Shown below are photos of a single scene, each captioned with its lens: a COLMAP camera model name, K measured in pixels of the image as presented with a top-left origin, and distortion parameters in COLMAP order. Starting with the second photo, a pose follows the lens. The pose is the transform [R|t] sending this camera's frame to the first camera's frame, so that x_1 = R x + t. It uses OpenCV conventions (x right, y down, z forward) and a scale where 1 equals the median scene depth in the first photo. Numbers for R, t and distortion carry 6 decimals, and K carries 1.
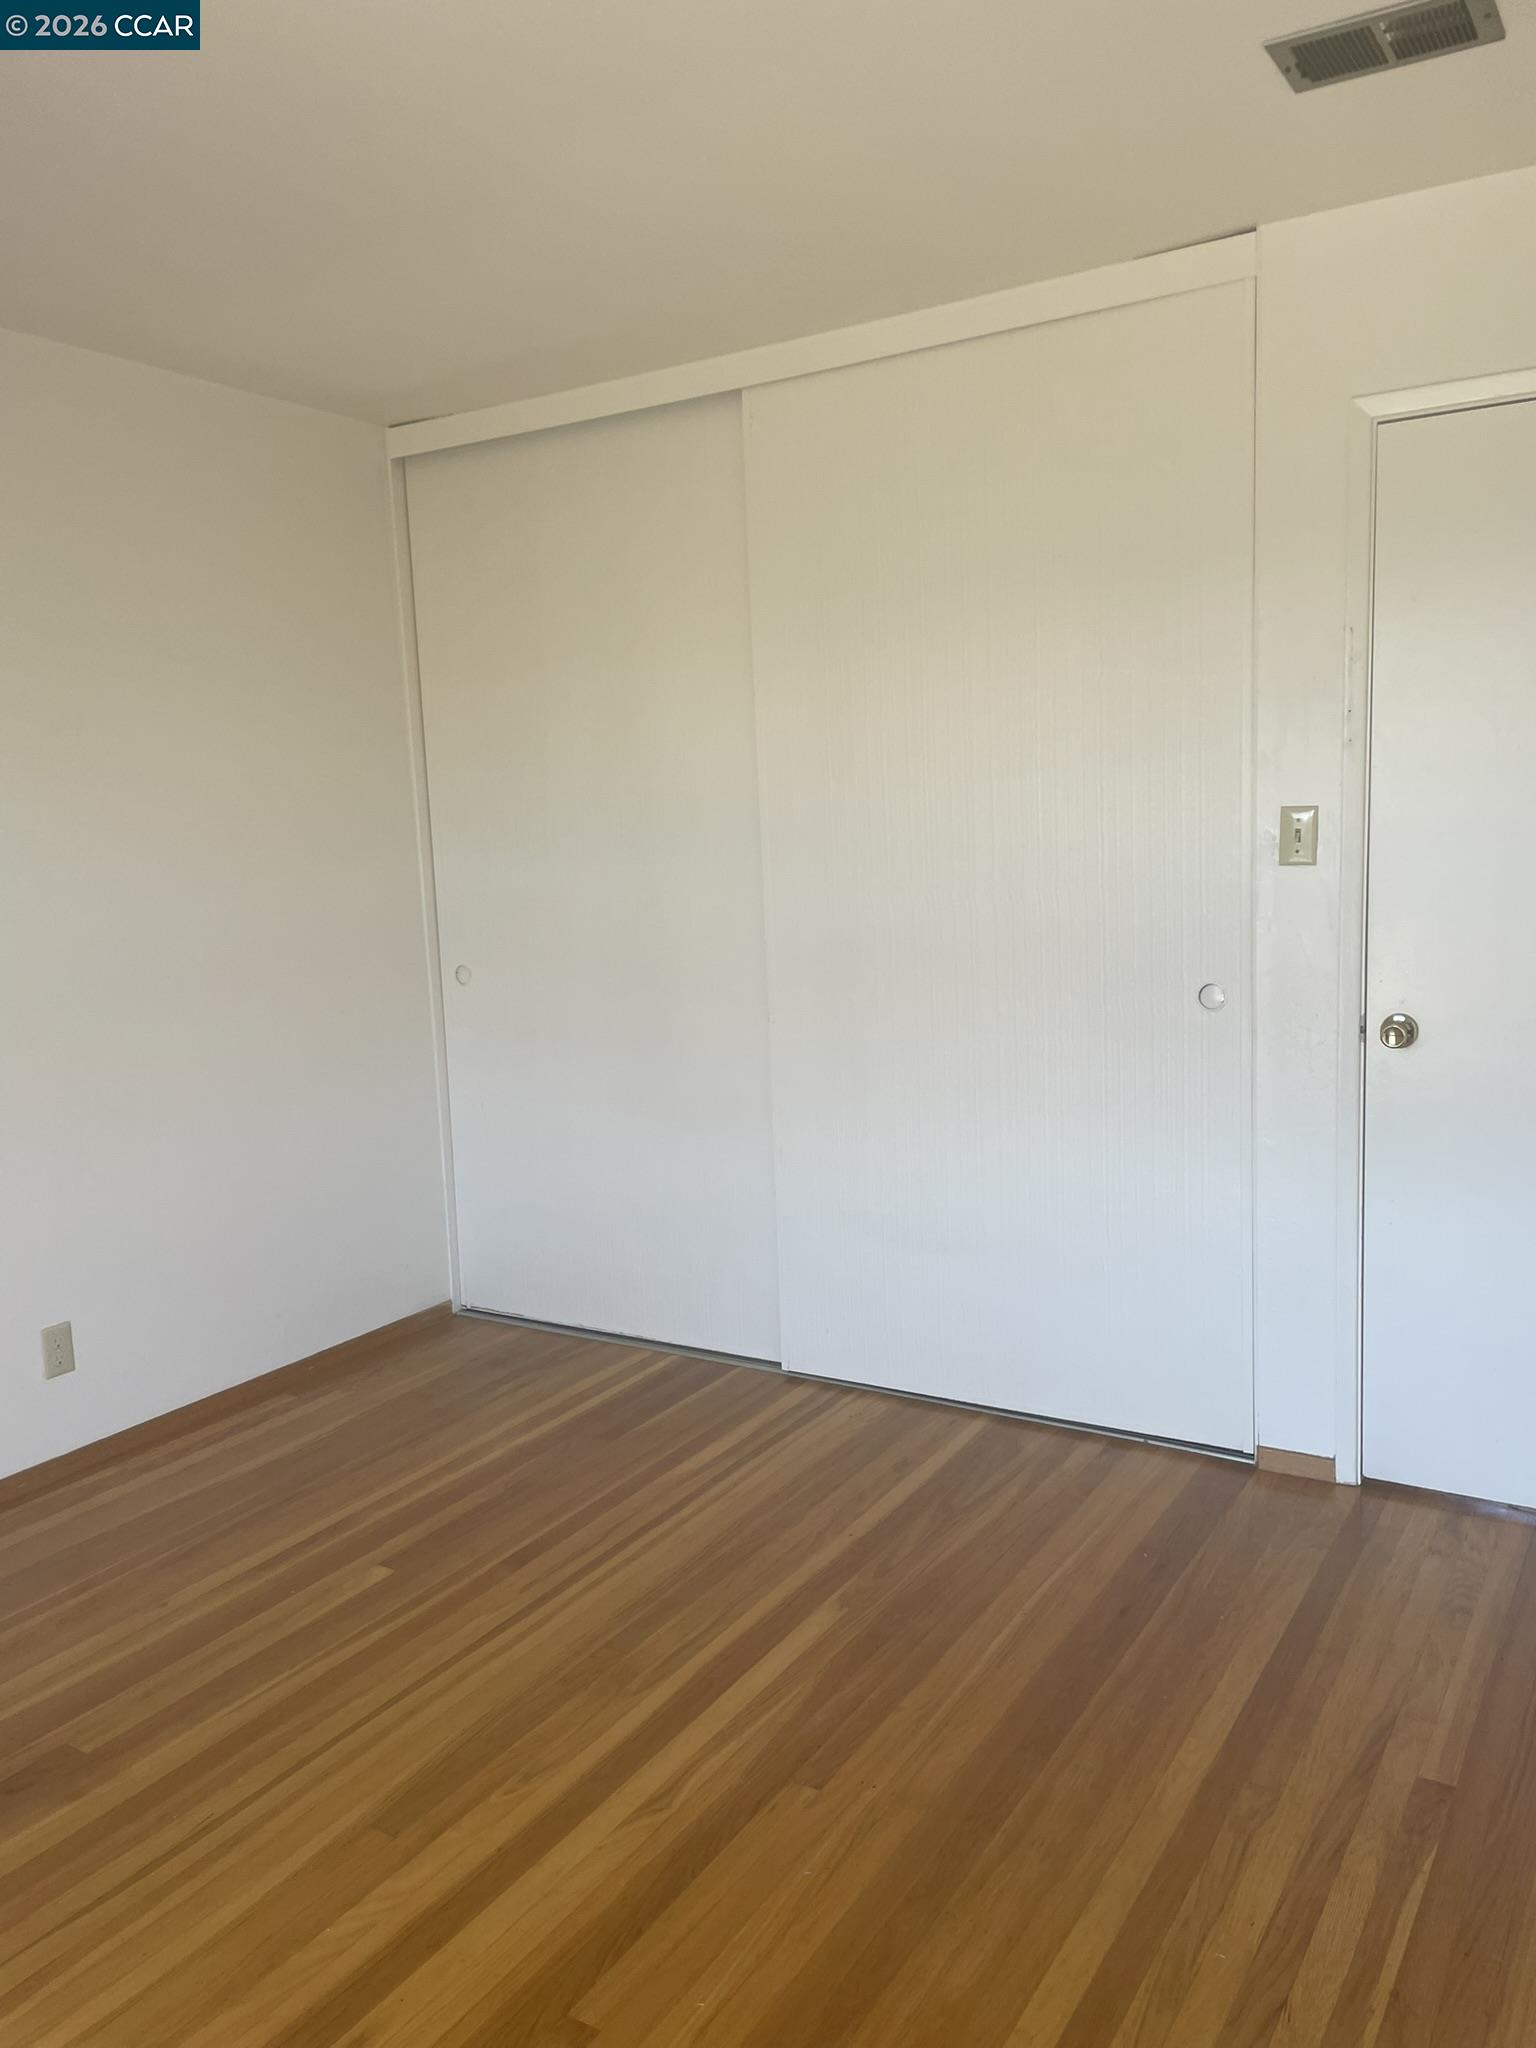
lens RADIAL K [[1555.6, 0, 749.0], [0, 1555.6, 1042.4], [0, 0, 1]] dist [0.058041, -0.090781]
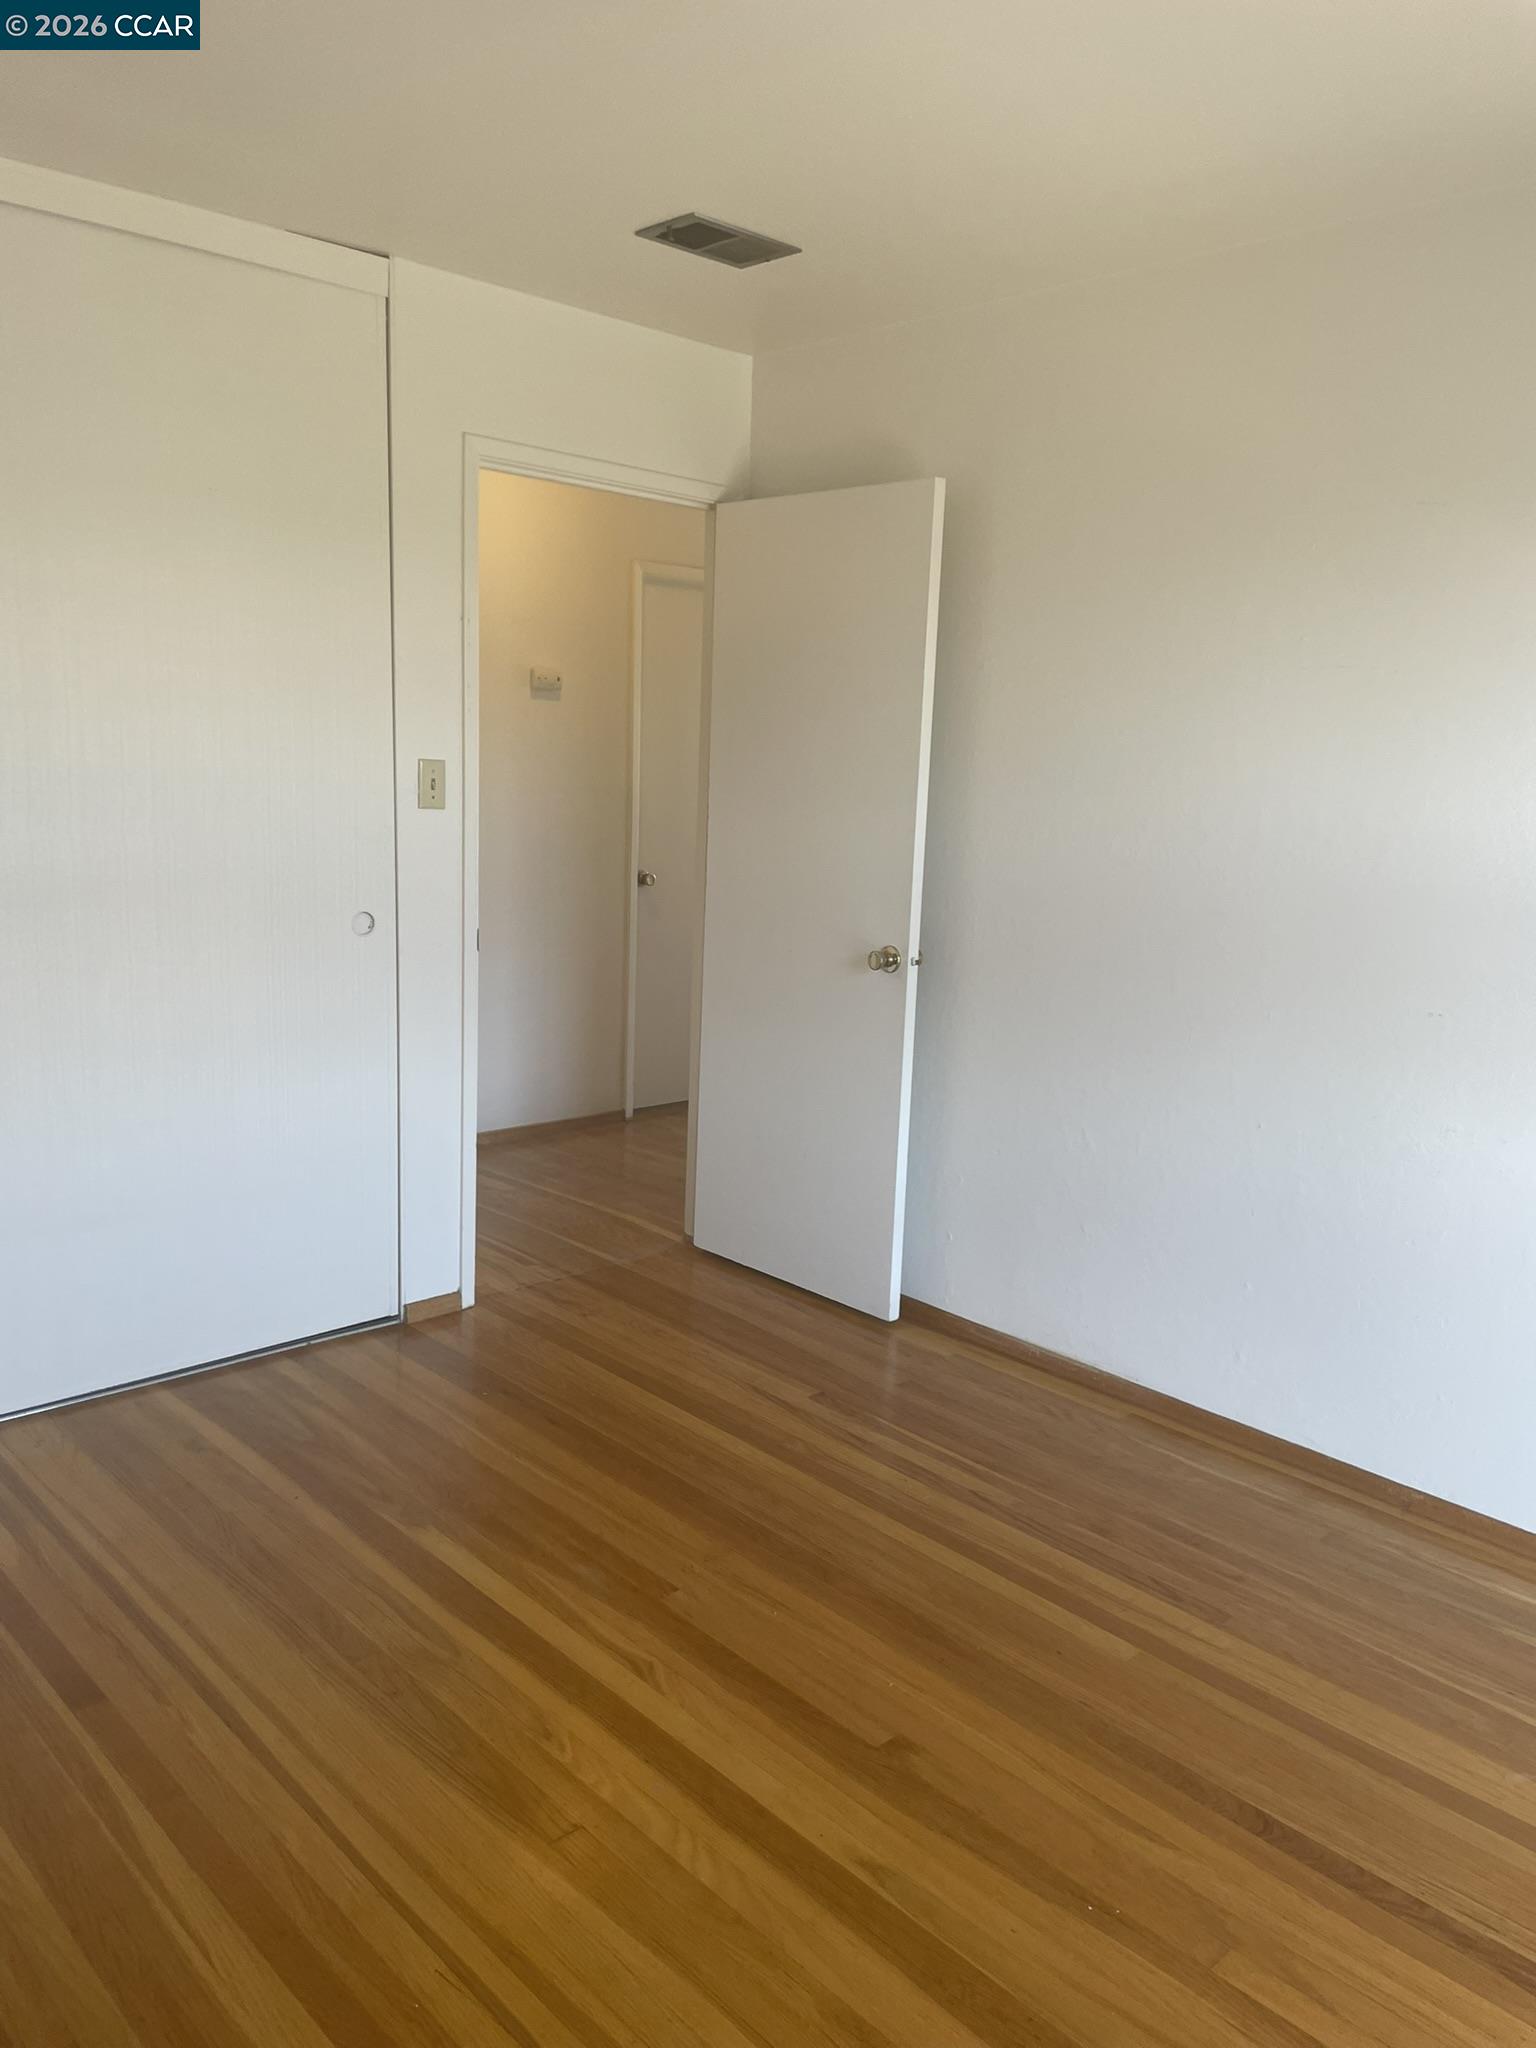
lens RADIAL K [[1555.6, 0, 821.7], [0, 1555.6, 1026.2], [0, 0, 1]] dist [0.058041, -0.090781]
pose [[0.226297, -0.117532, 0.966942, -0.810486], [0.091810, 0.990848, 0.098951, -0.041236], [-0.969722, 0.066383, 0.235016, 0.466089]]
